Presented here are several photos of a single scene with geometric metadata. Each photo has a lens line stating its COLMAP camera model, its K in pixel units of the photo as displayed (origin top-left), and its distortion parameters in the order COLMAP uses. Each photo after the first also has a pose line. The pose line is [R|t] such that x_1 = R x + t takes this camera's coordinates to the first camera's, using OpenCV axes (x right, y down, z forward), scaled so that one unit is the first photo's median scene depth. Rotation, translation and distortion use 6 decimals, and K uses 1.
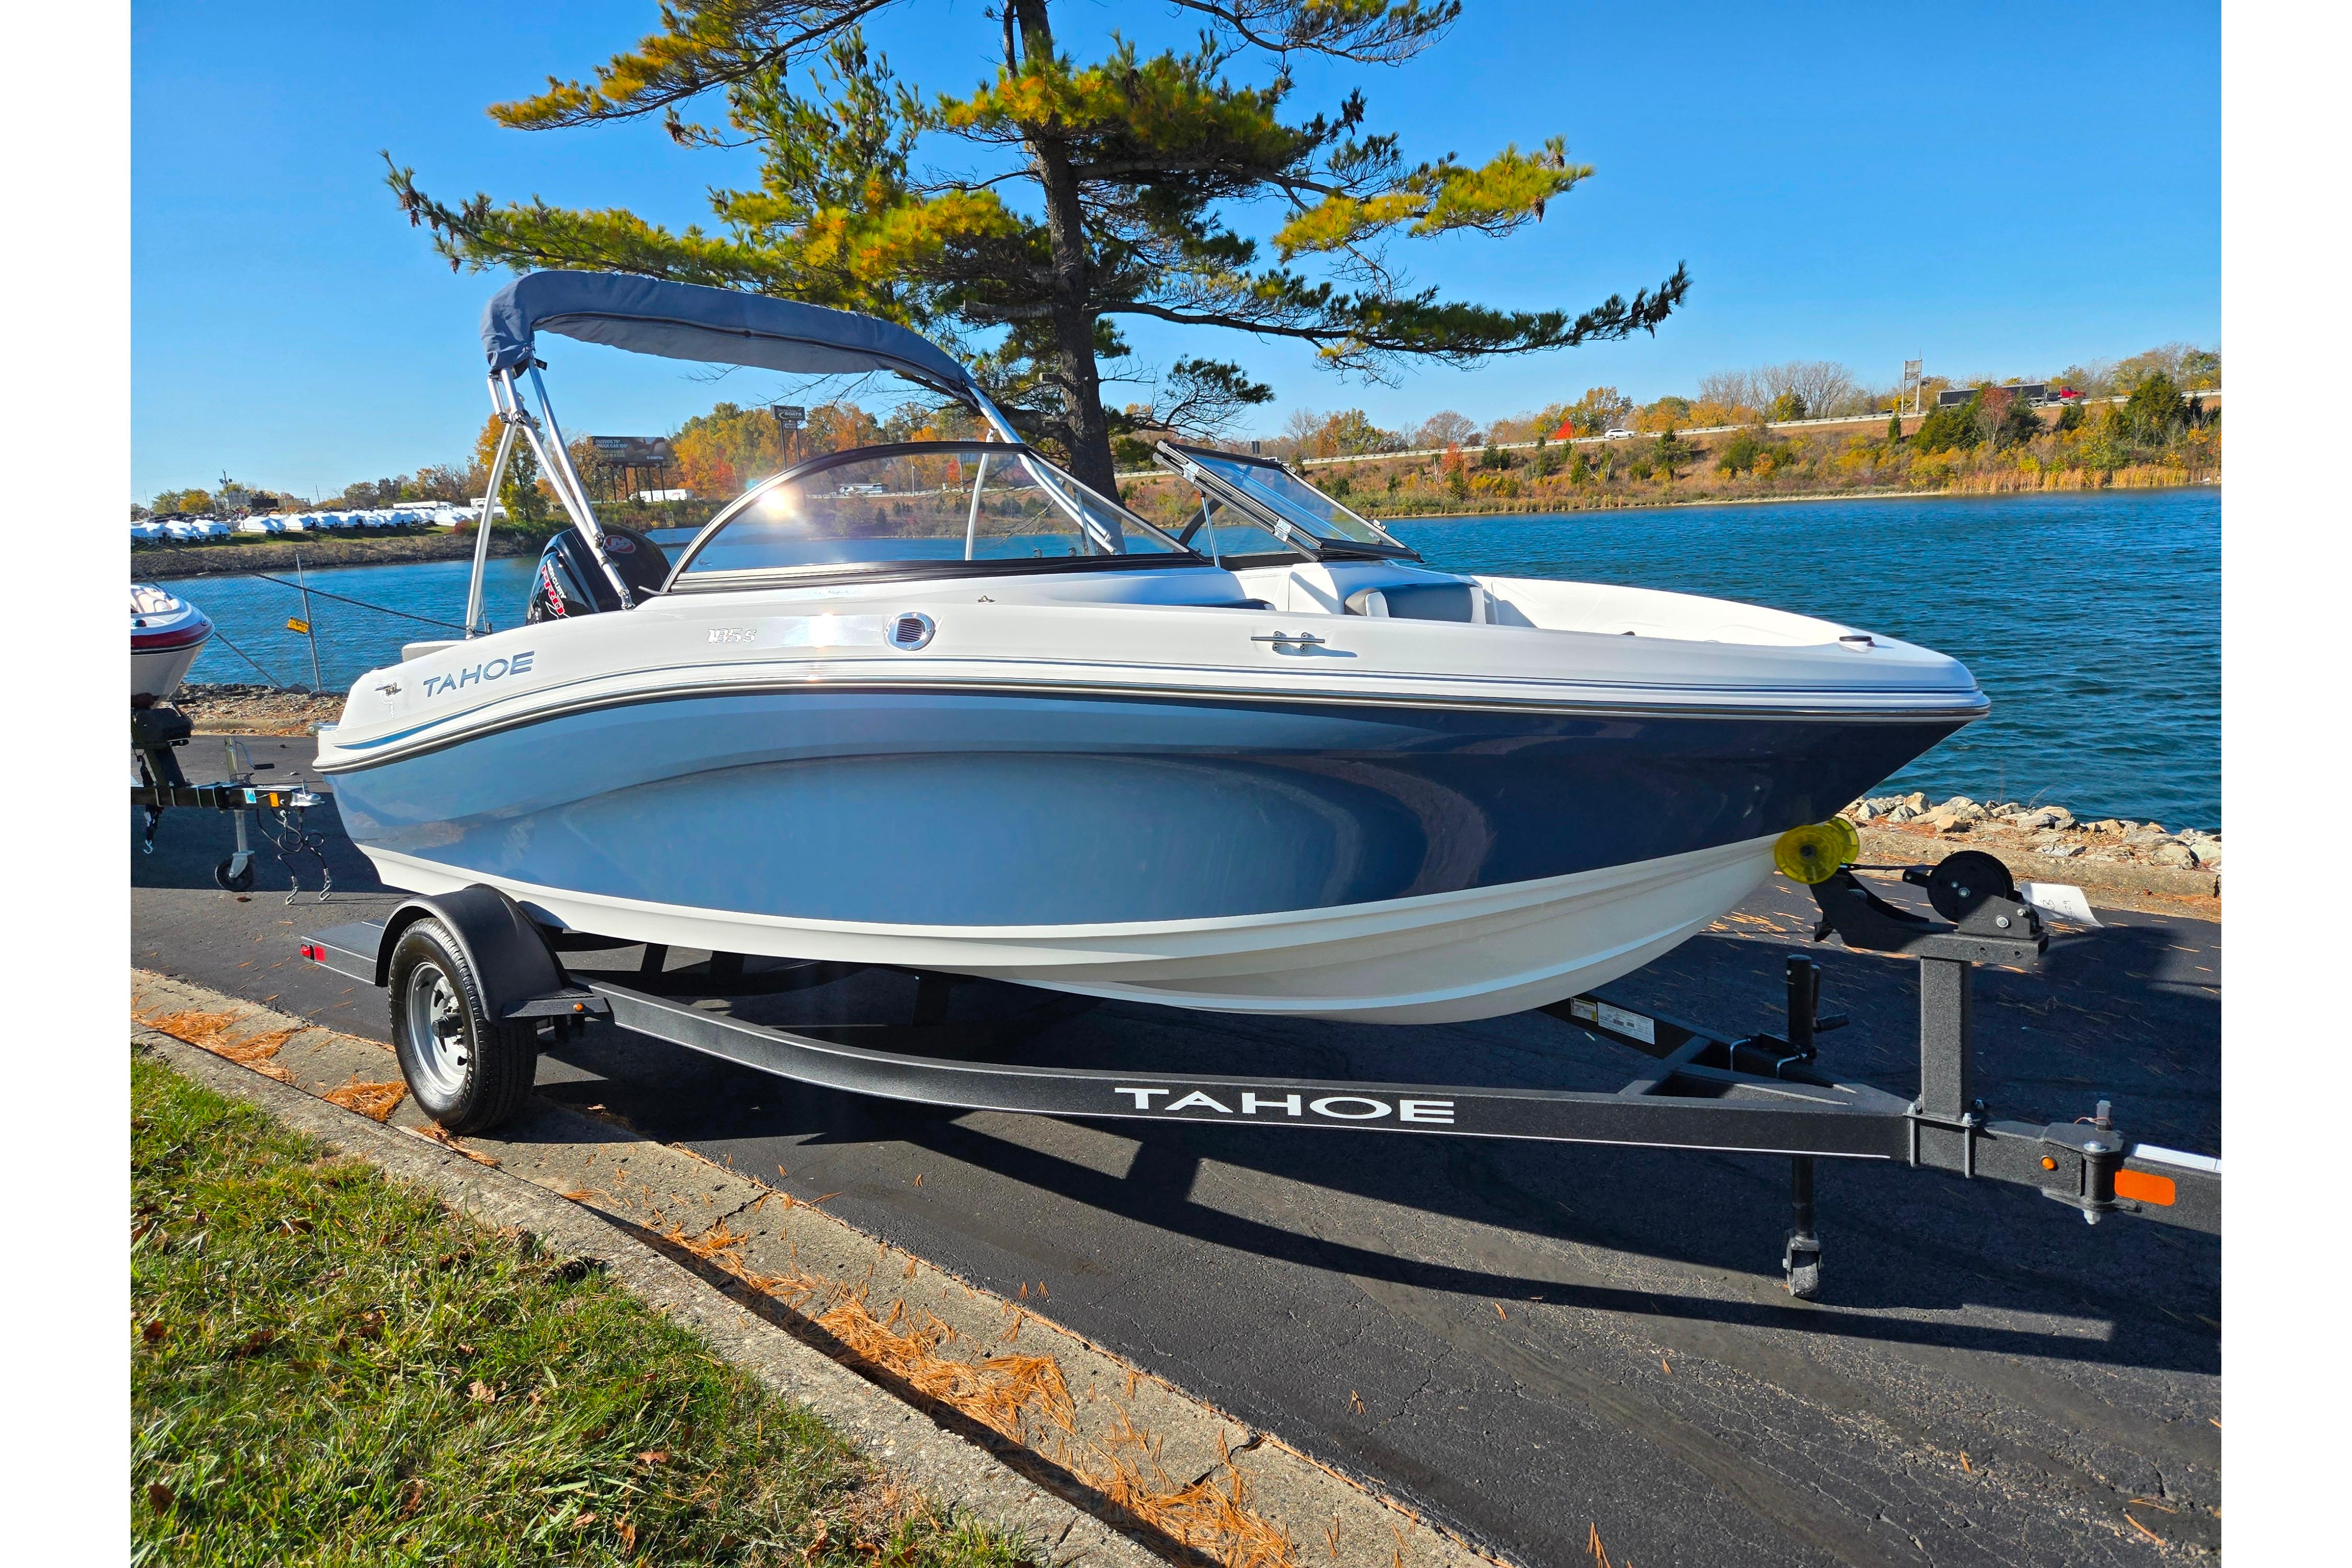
lens RADIAL K [[1397.7, 0, 1196.4], [0, 1397.7, 773.9], [0, 0, 1]] dist [0.040439, -0.026659]
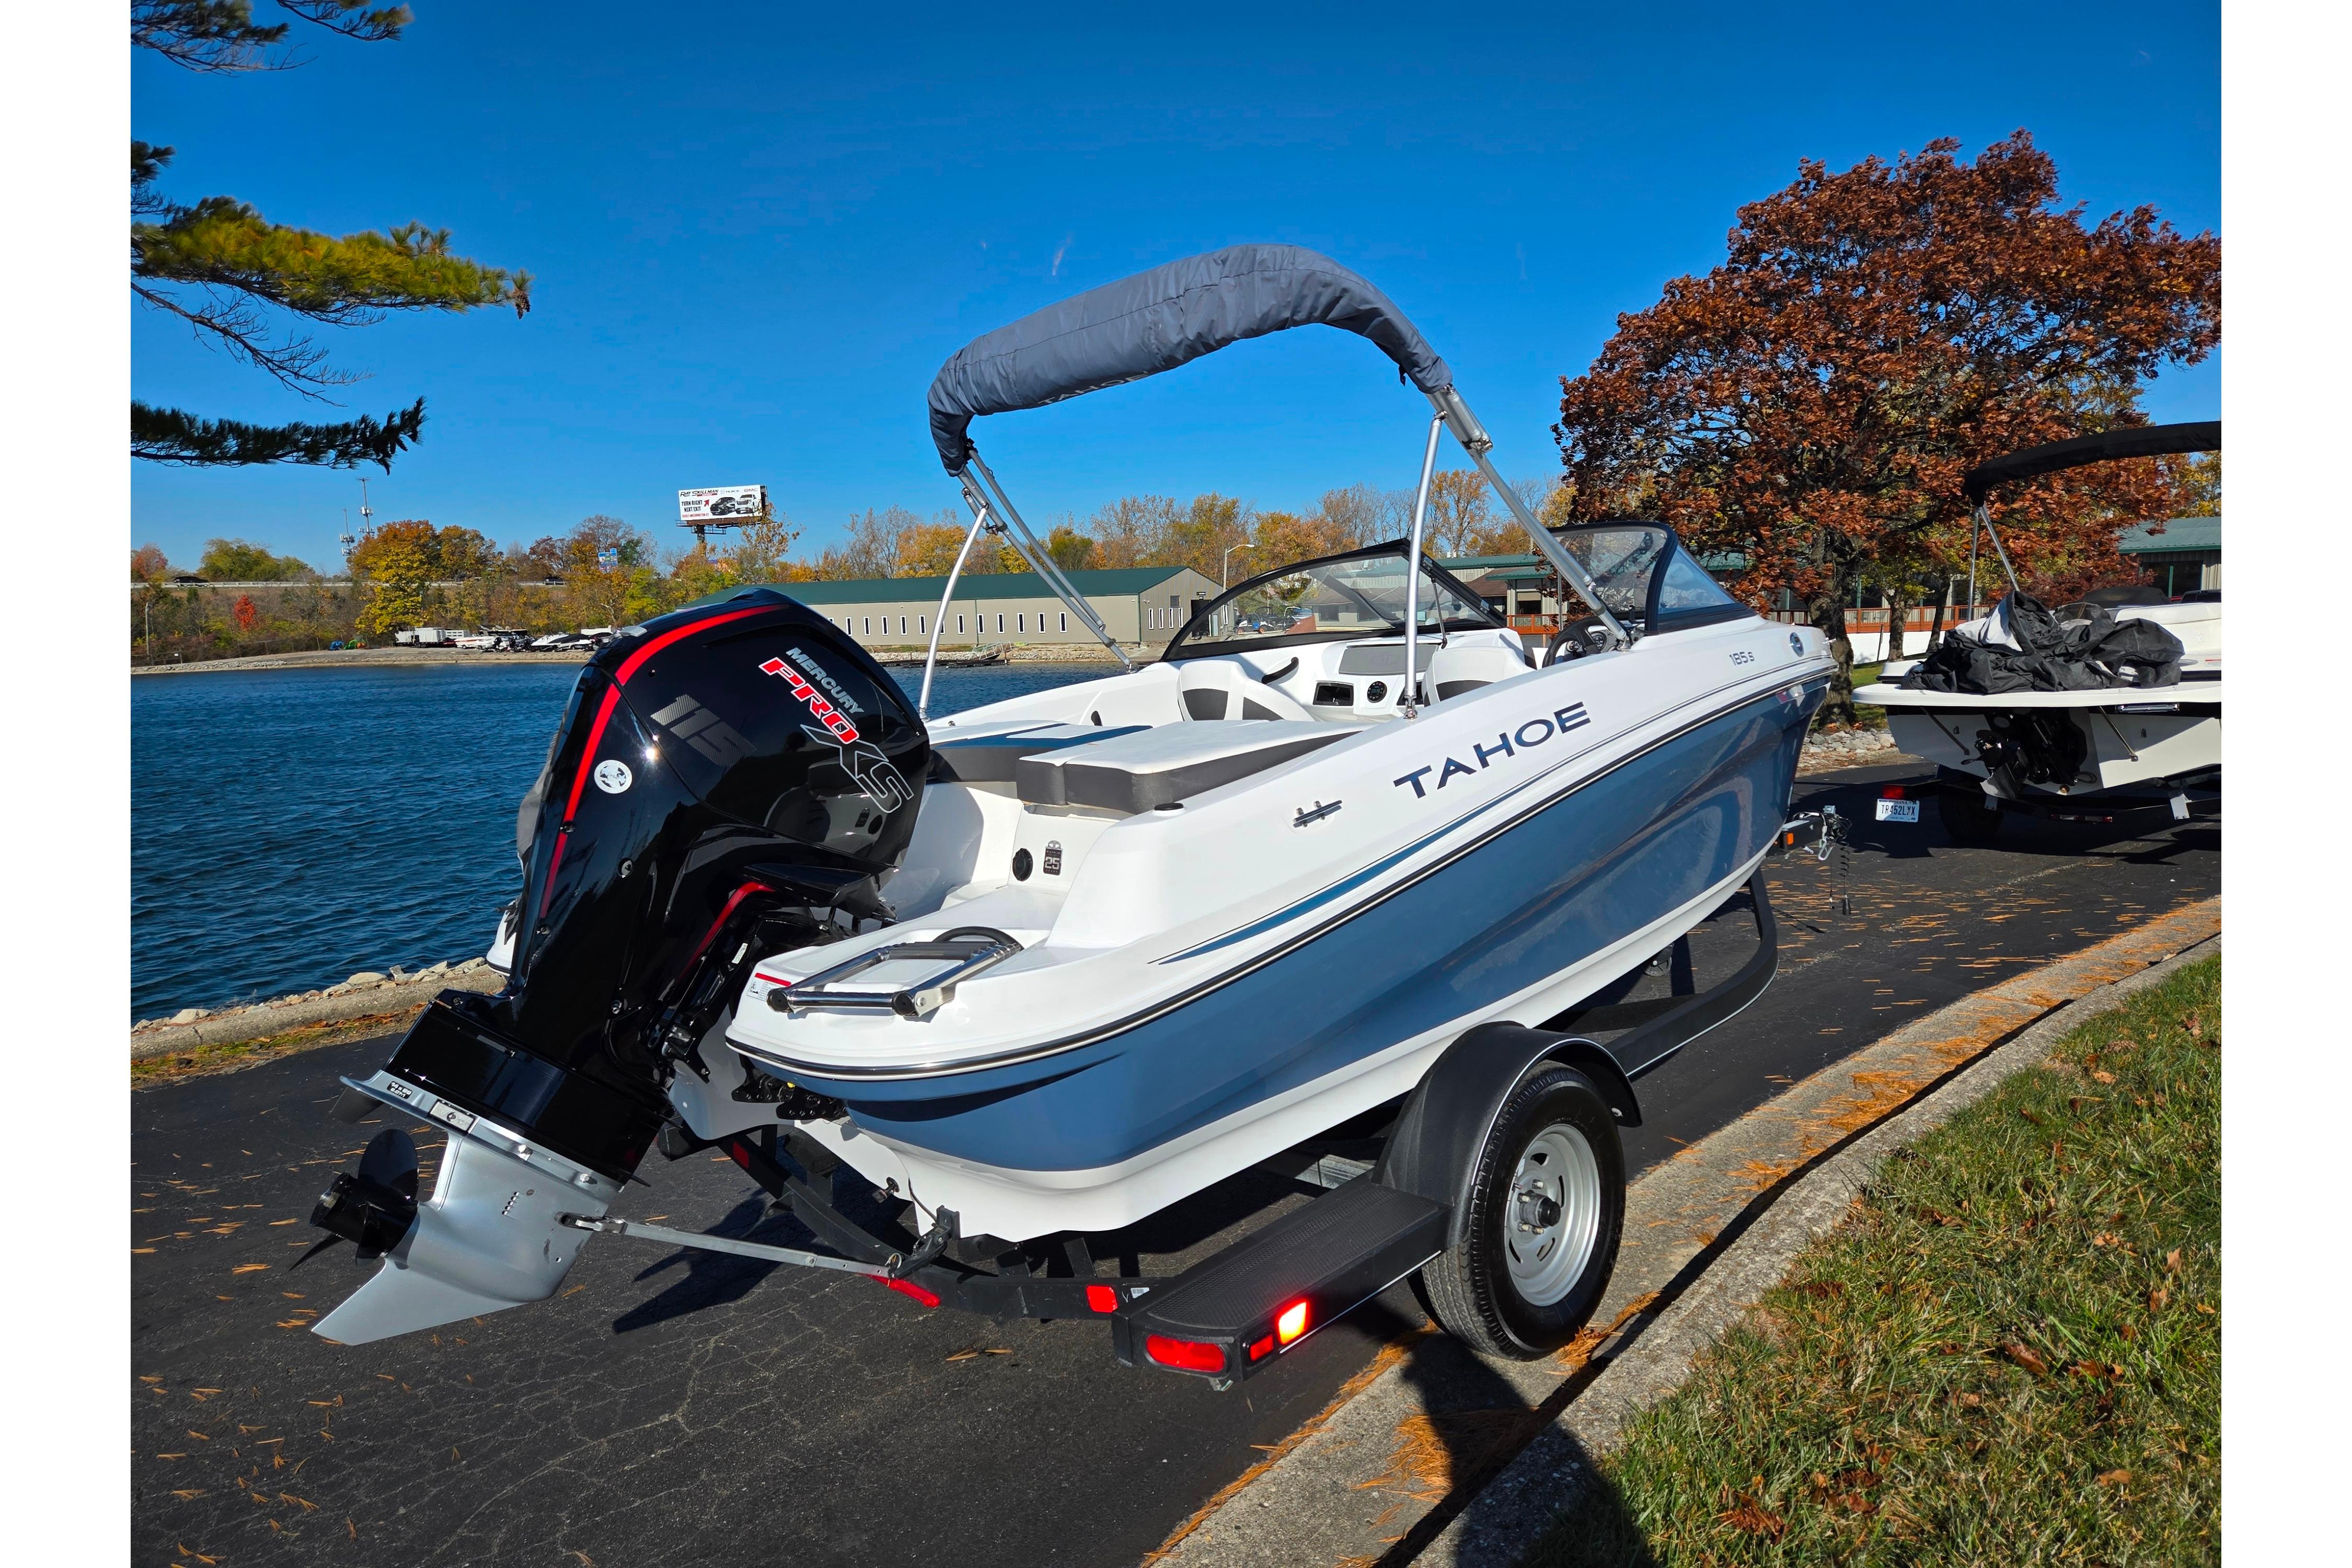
lens RADIAL K [[1397.7, 0, 1181.3], [0, 1397.7, 808.1], [0, 0, 1]] dist [0.040439, -0.026659]
pose [[0.081873, -0.089321, 0.992632, -0.484571], [0.212838, 0.974567, 0.070141, -0.047882], [-0.973651, 0.205527, 0.098802, 0.402243]]
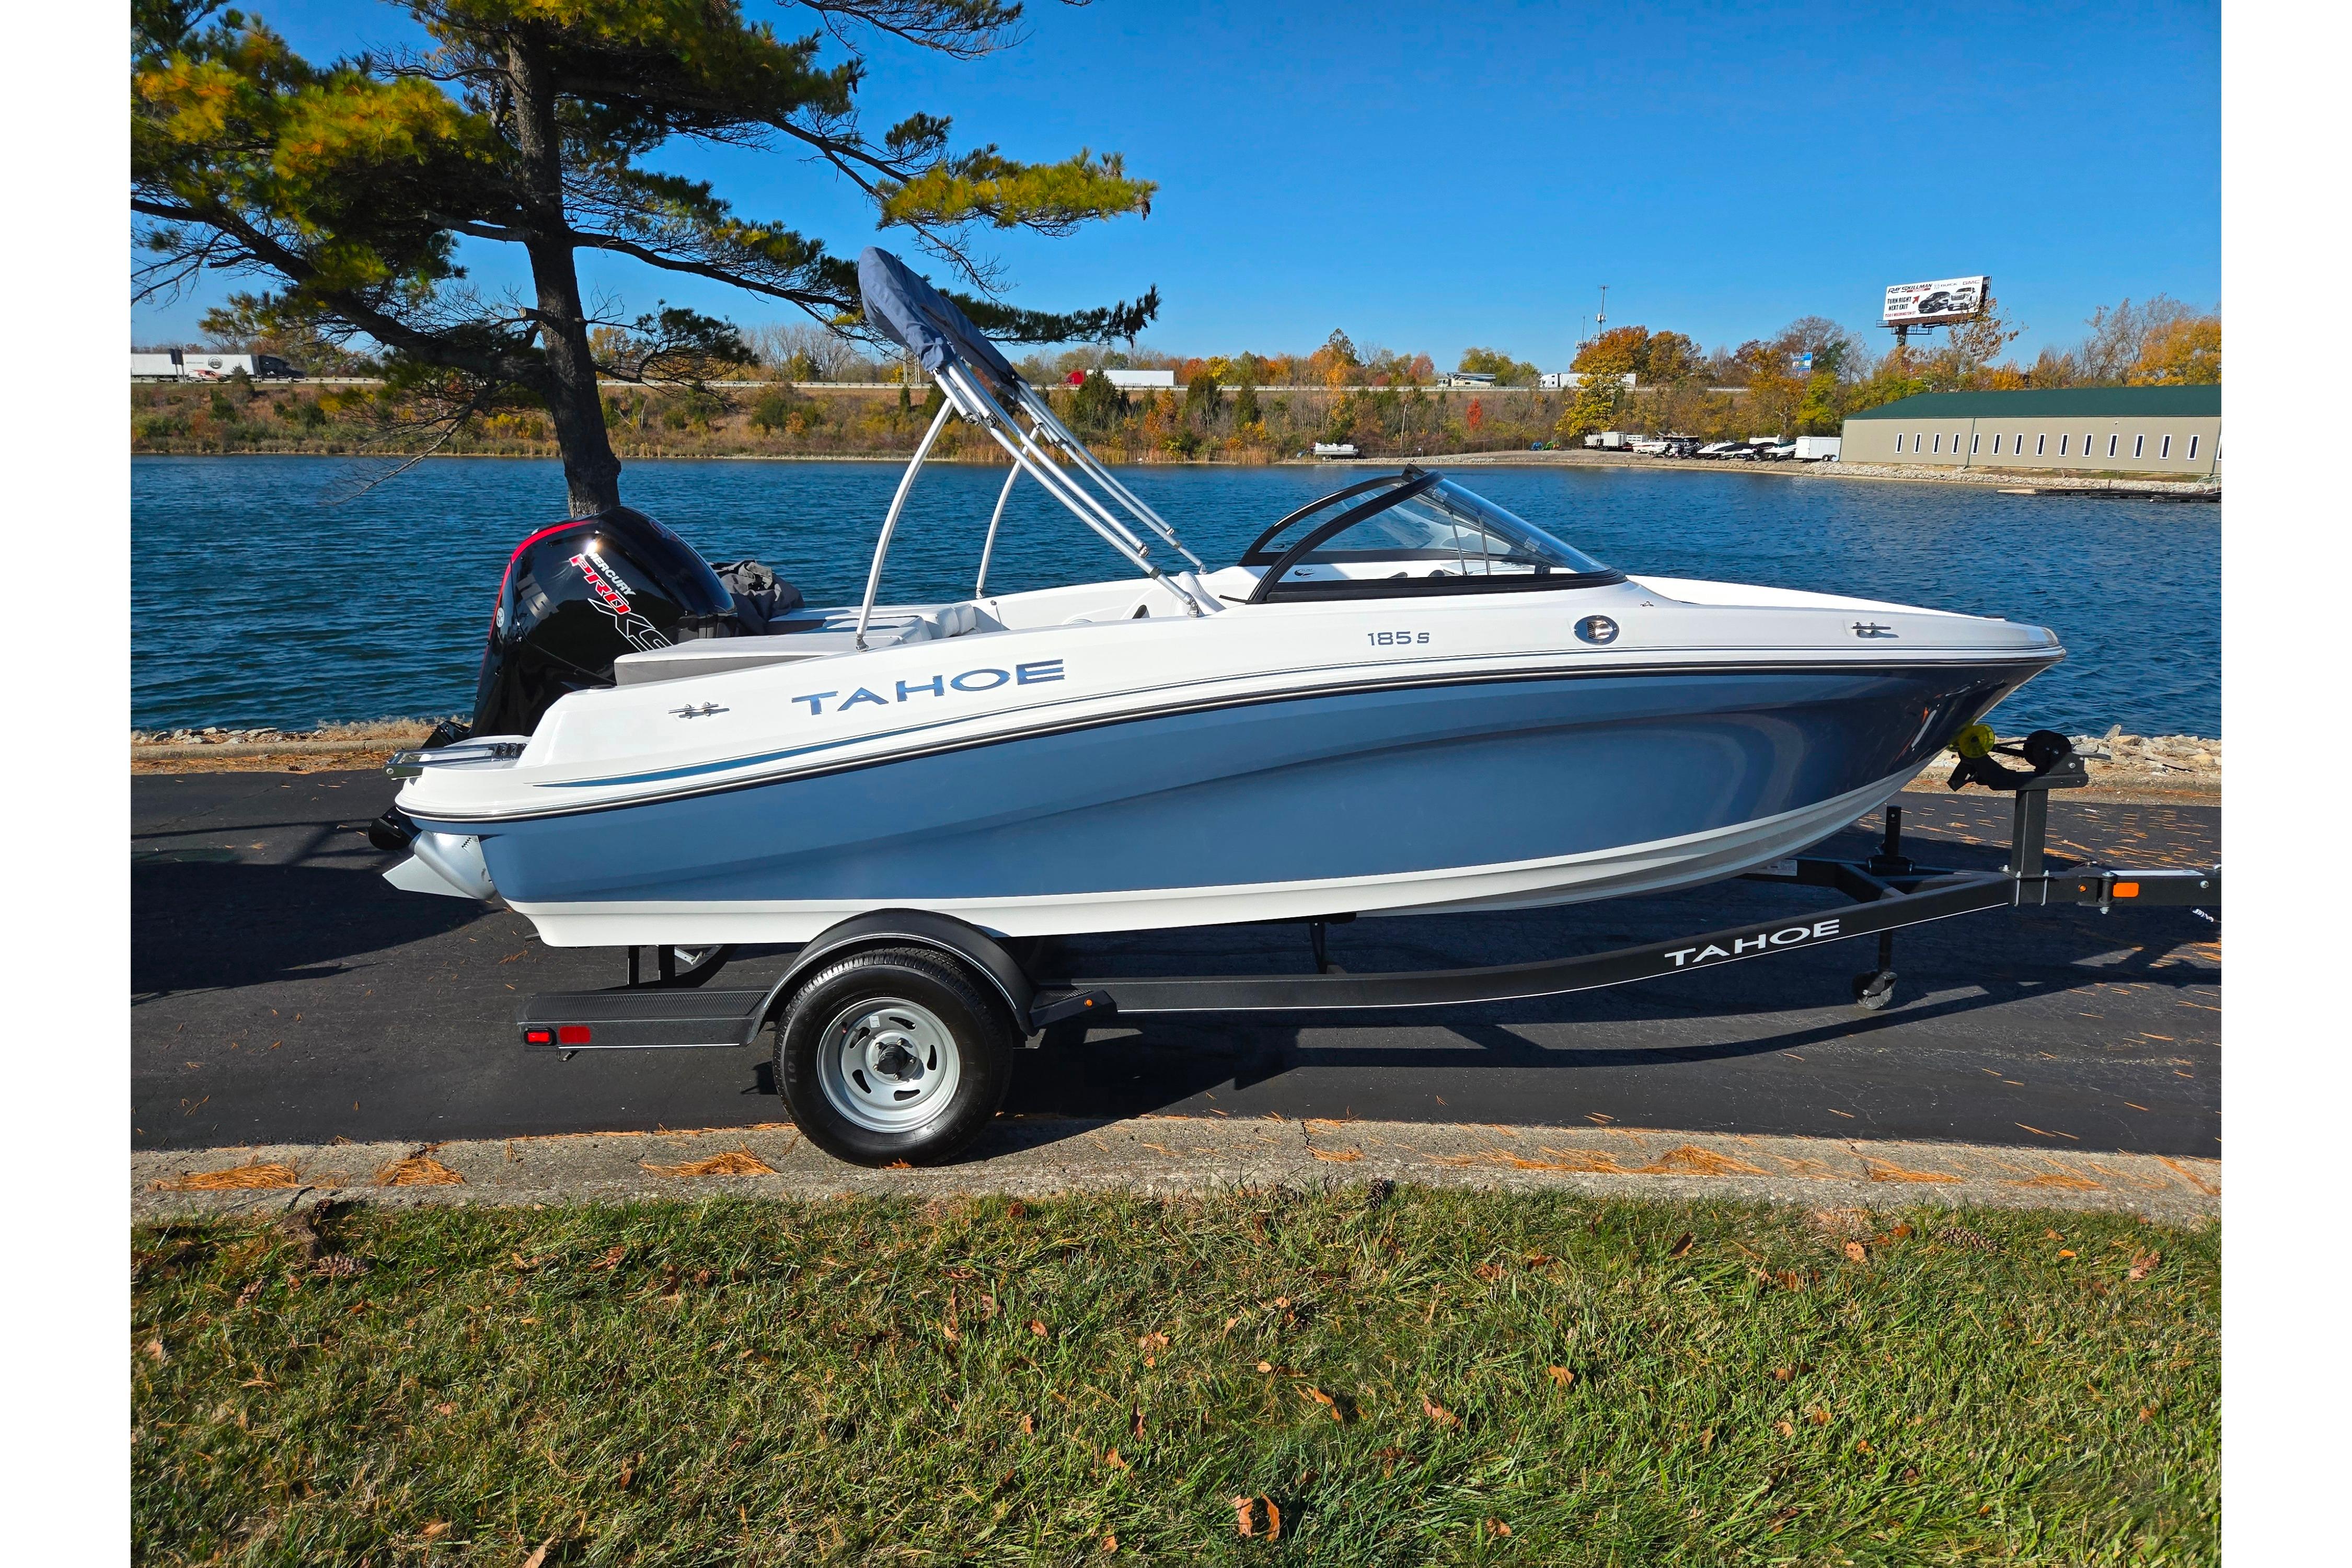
lens RADIAL K [[1397.7, 0, 1182.1], [0, 1397.7, 801.1], [0, 0, 1]] dist [0.040439, -0.026659]
pose [[0.779497, -0.105301, 0.617492, -0.351936], [0.072598, 0.994313, 0.077916, -0.019830], [-0.622185, -0.015907, 0.782708, 0.056020]]
